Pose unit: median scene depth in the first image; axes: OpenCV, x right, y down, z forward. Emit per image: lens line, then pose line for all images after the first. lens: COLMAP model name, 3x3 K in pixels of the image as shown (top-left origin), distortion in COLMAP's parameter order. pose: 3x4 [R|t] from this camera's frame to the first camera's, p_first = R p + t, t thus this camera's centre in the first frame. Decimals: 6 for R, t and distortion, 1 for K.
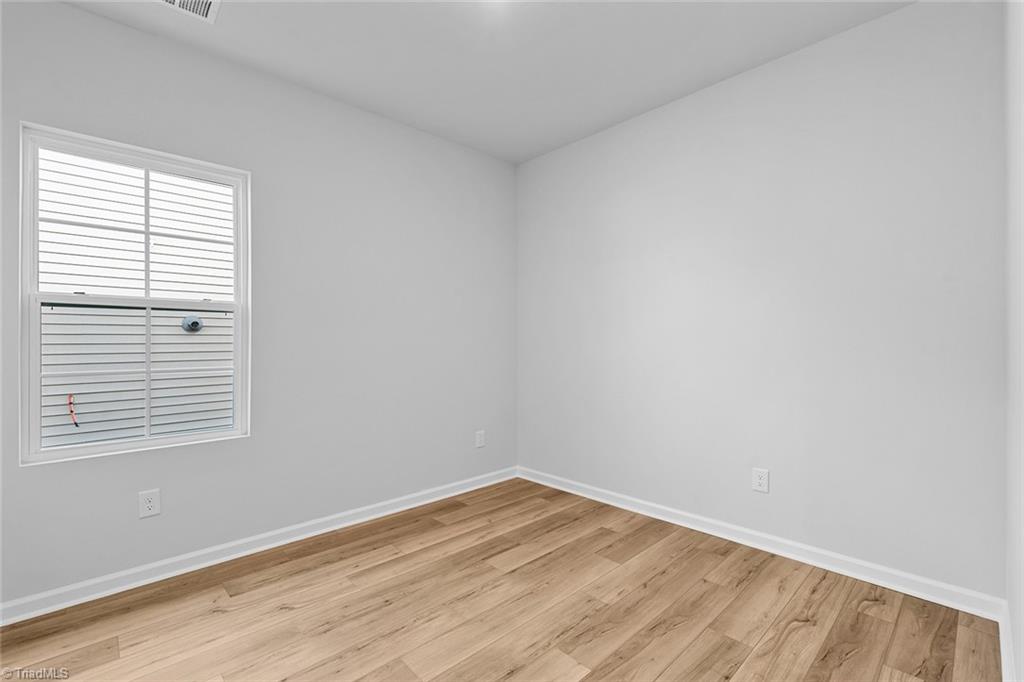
lens RADIAL K [[462.9, 0, 514.8], [0, 462.9, 341.3], [0, 0, 1]] dist [0.000435, 0.000024]
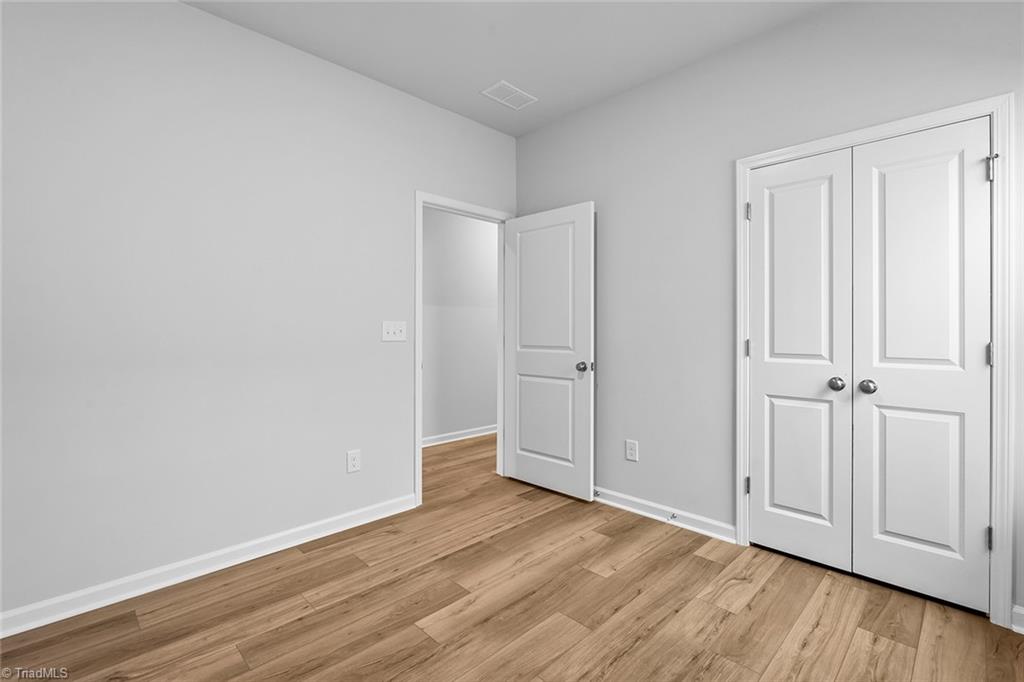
lens RADIAL K [[462.9, 0, 511.1], [0, 462.9, 333.3], [0, 0, 1]] dist [0.000435, 0.000024]
pose [[-0.999902, 0.006049, -0.012623, -0.053788], [0.006011, 0.999977, 0.003051, 0.007867], [0.012641, 0.002975, -0.999916, 1.960615]]
